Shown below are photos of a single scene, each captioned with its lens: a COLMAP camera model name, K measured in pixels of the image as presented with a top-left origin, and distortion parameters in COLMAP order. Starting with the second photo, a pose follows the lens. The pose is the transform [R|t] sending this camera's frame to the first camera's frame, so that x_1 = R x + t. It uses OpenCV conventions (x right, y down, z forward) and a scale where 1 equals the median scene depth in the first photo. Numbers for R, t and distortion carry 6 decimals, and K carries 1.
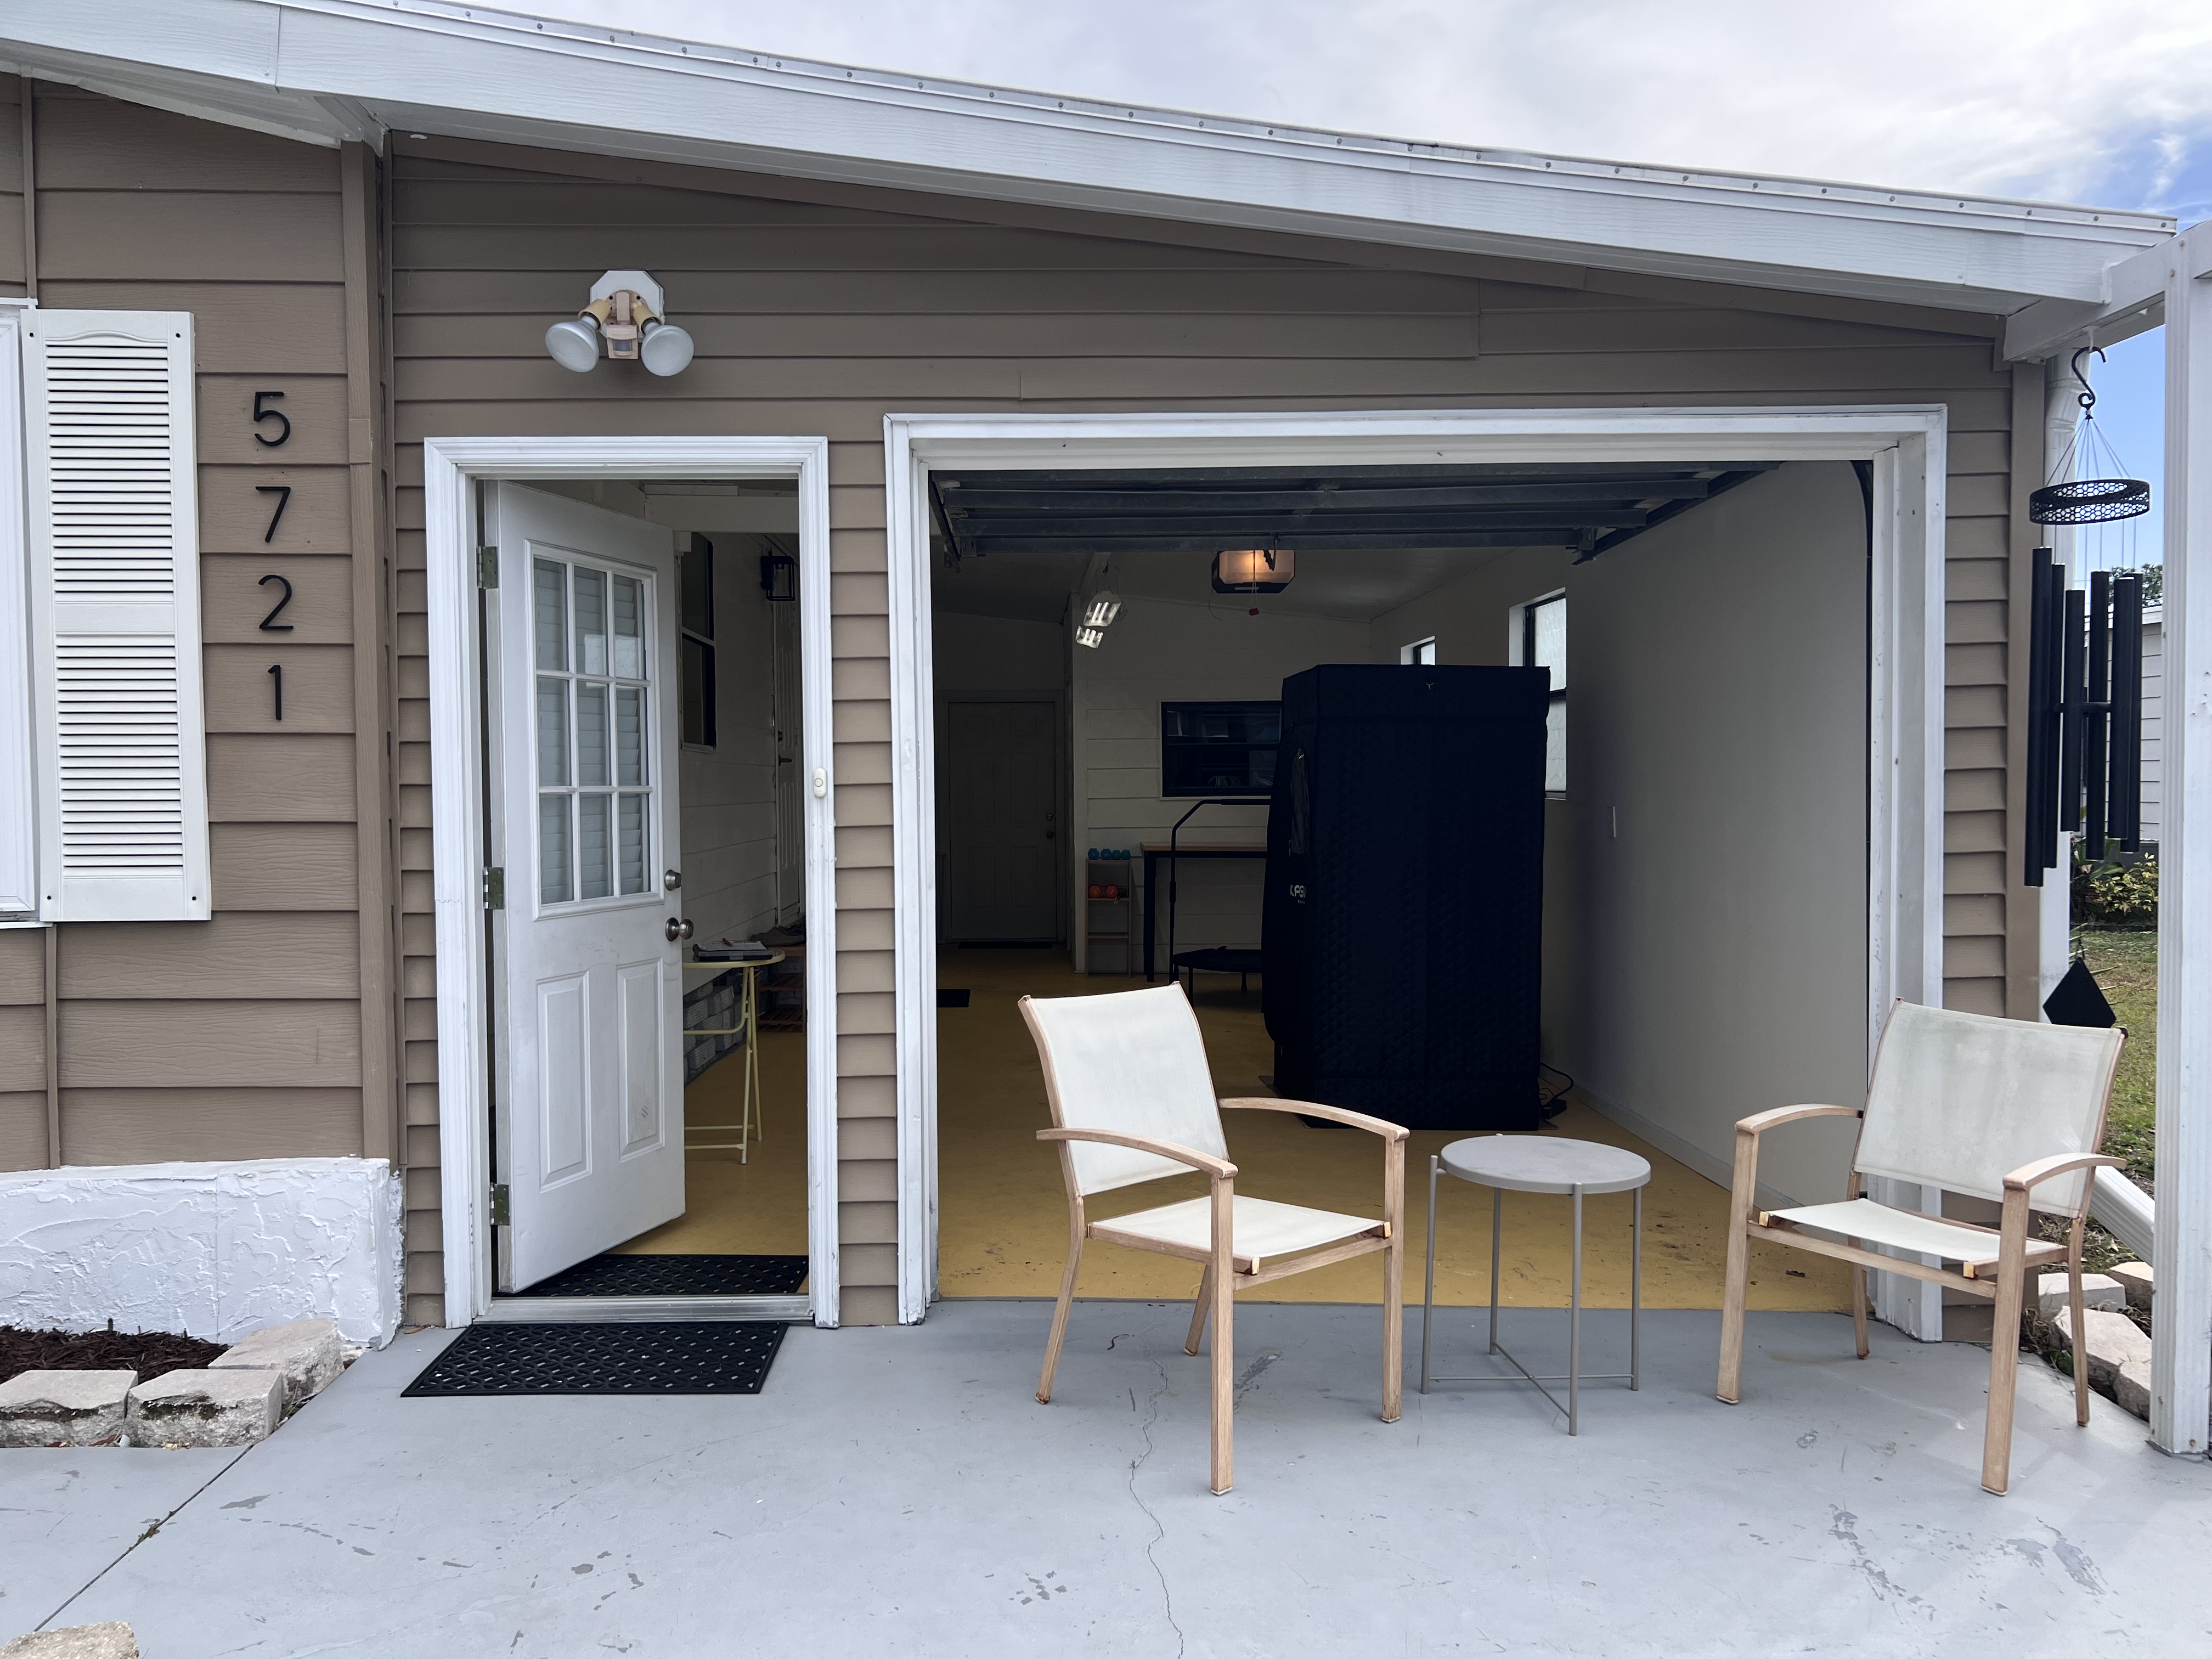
lens RADIAL K [[1642.2, 0, 1098.6], [0, 1642.2, 819.2], [0, 0, 1]] dist [0.080600, -0.001484]
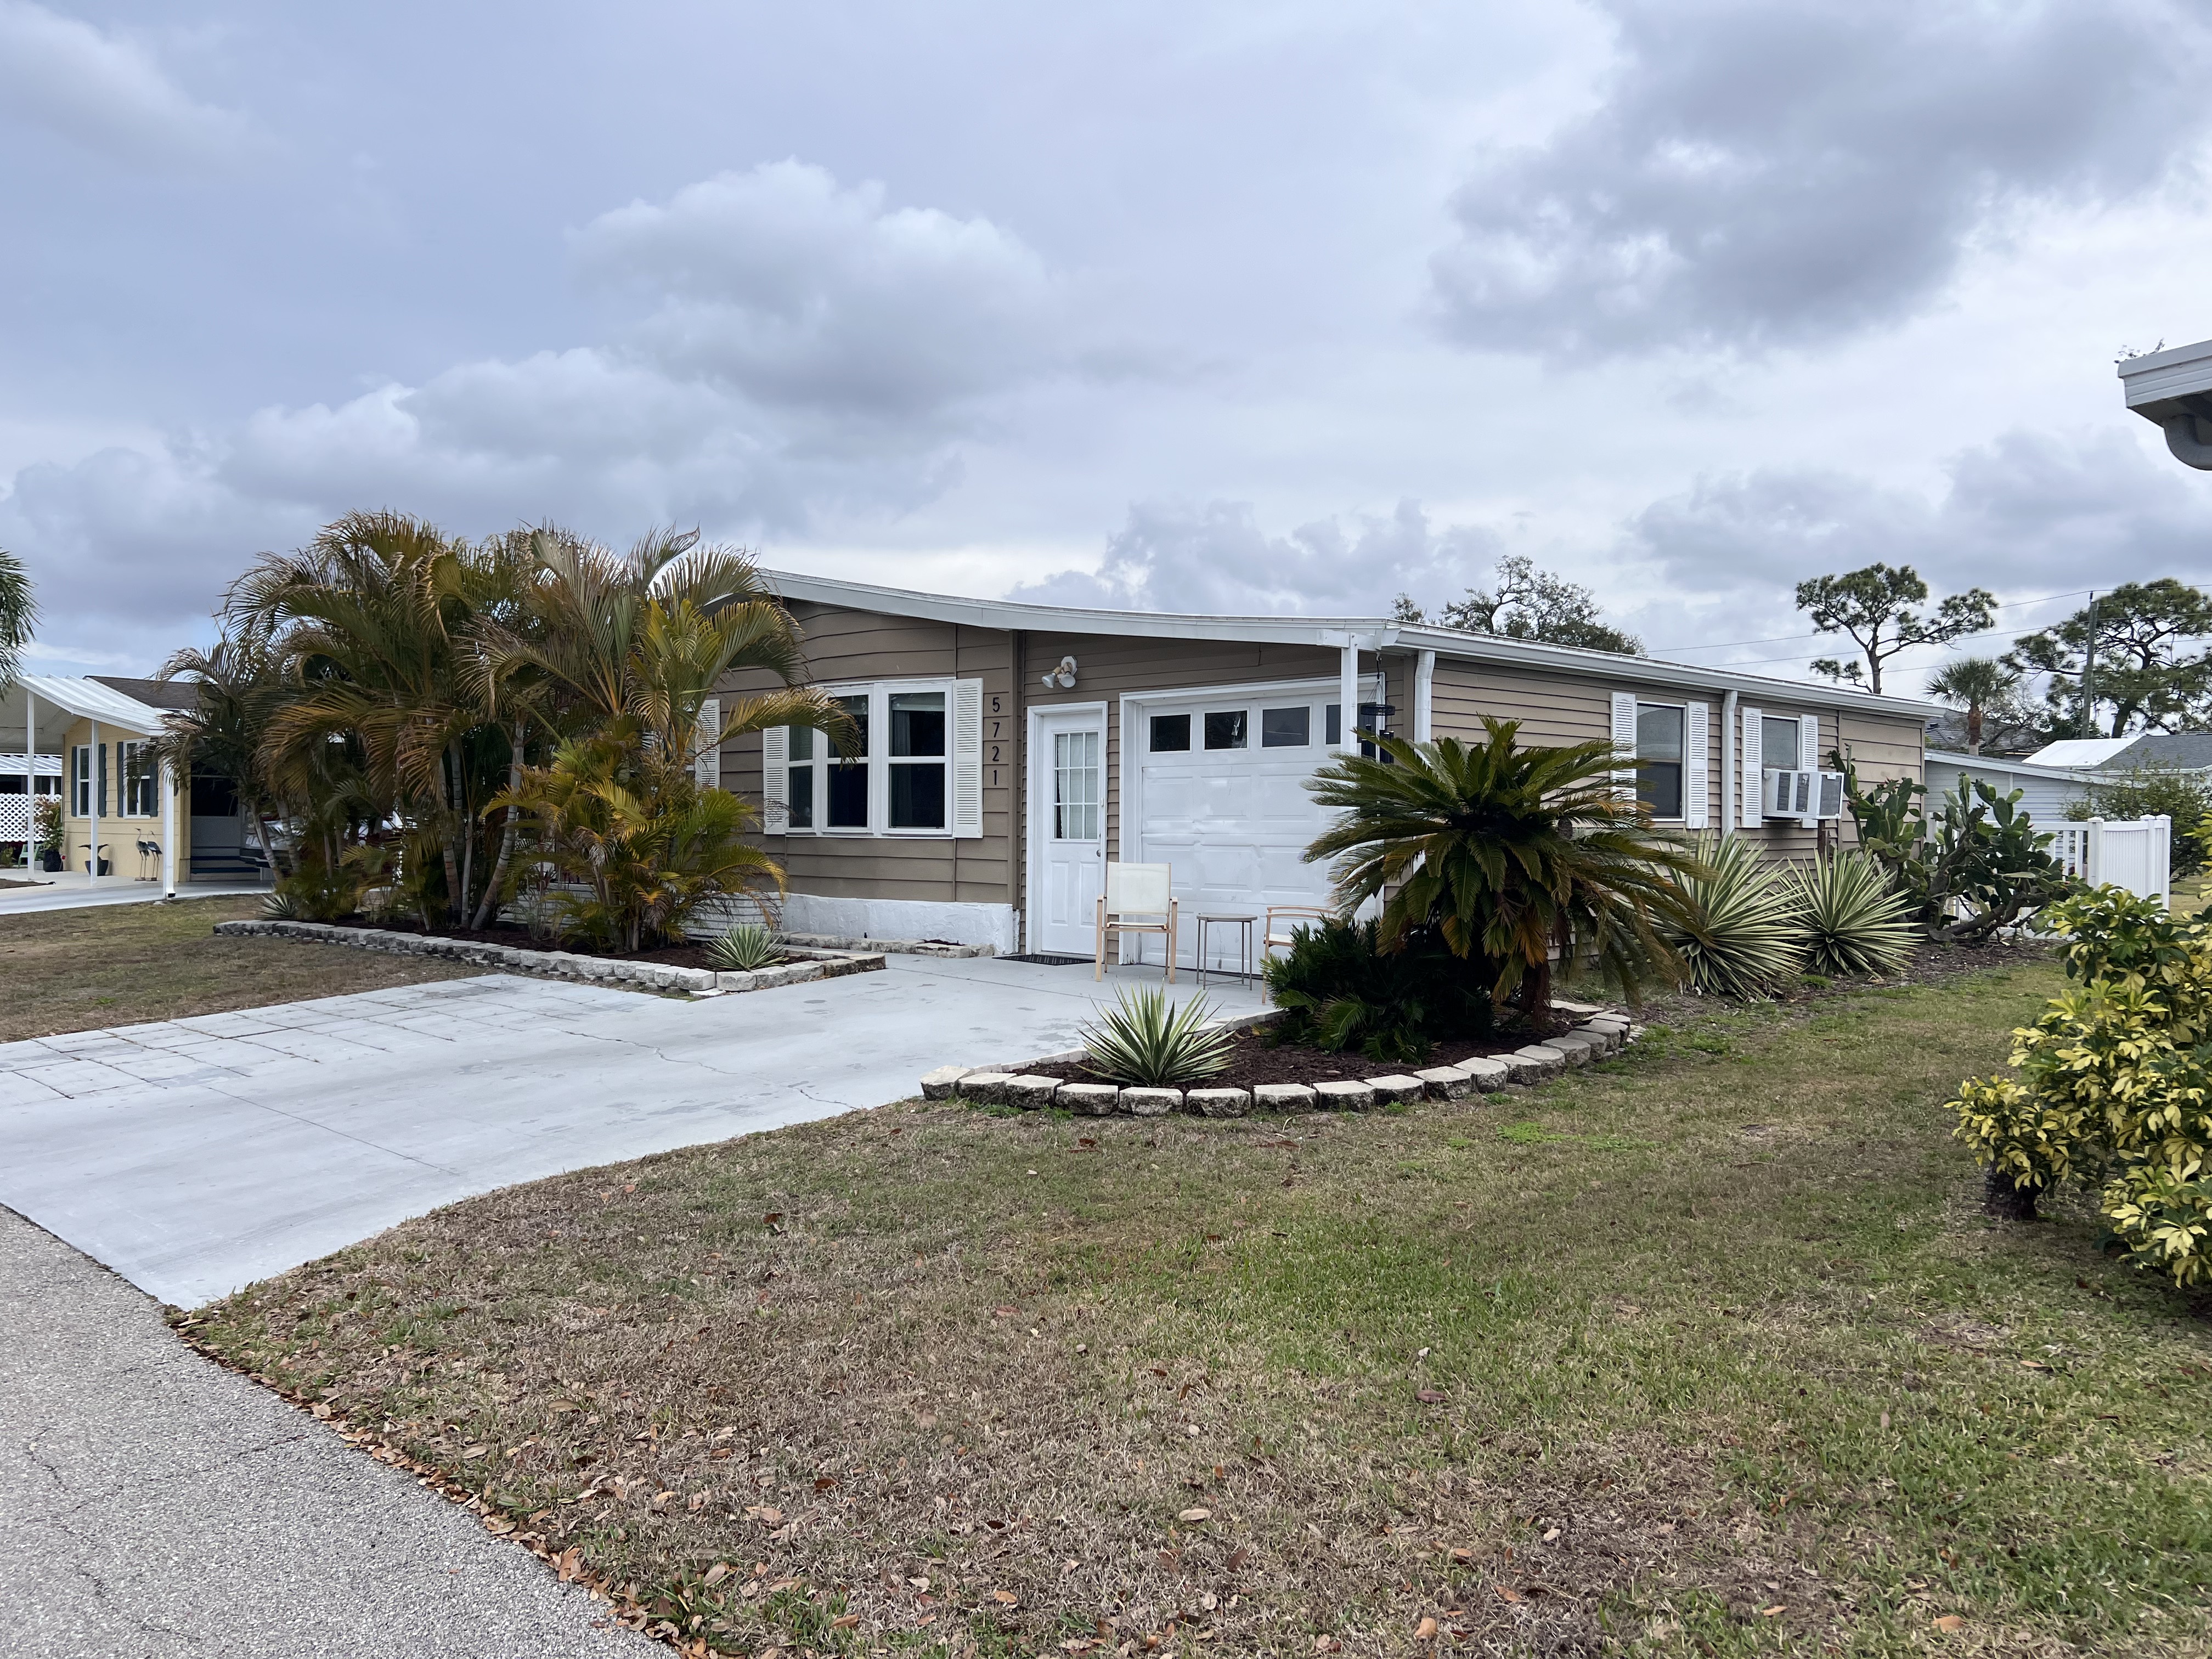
lens RADIAL K [[1642.2, 0, 1098.6], [0, 1642.2, 819.2], [0, 0, 1]] dist [0.080600, -0.001484]
pose [[0.738421, 0.009318, -0.674276, 2.140305], [-0.016996, 0.999844, -0.004796, 0.030237], [0.674126, 0.015002, 0.738464, -1.537486]]
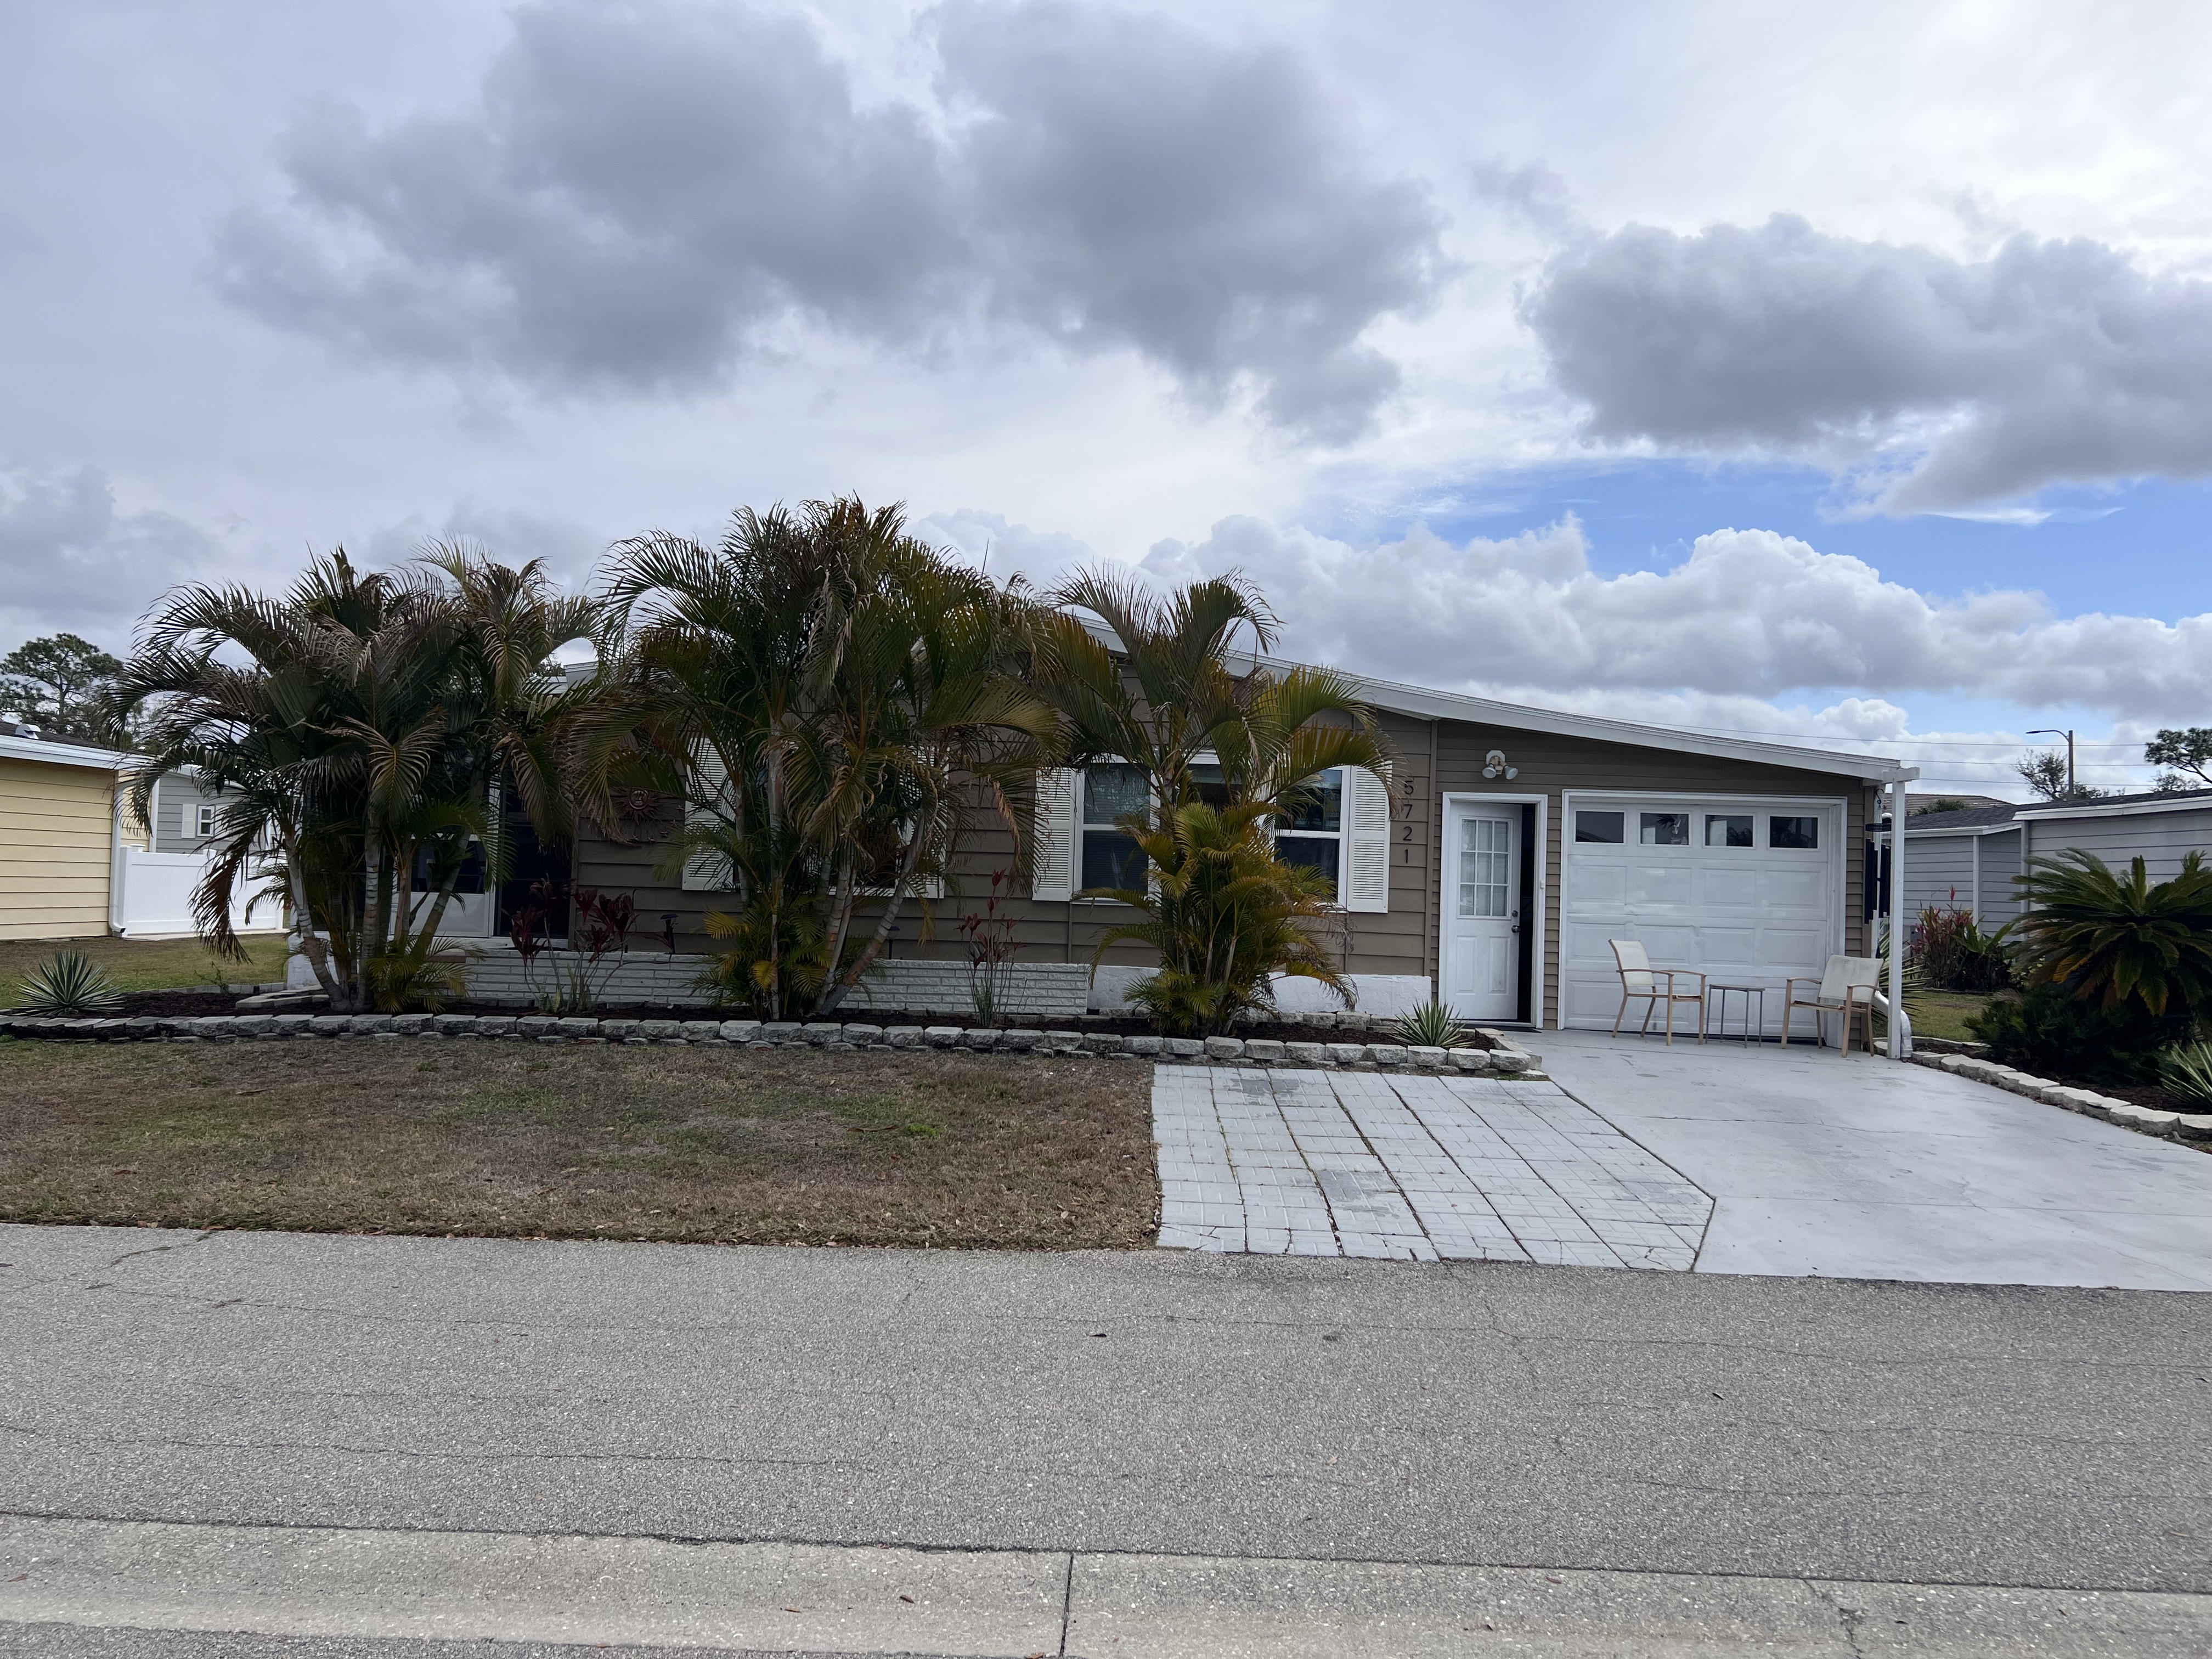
lens RADIAL K [[1642.2, 0, 1098.6], [0, 1642.2, 819.2], [0, 0, 1]] dist [0.080600, -0.001484]
pose [[0.998558, 0.039303, -0.036568, -1.075436], [-0.040855, 0.998252, -0.042709, 0.032993], [0.034825, 0.044142, 0.998418, -2.899004]]
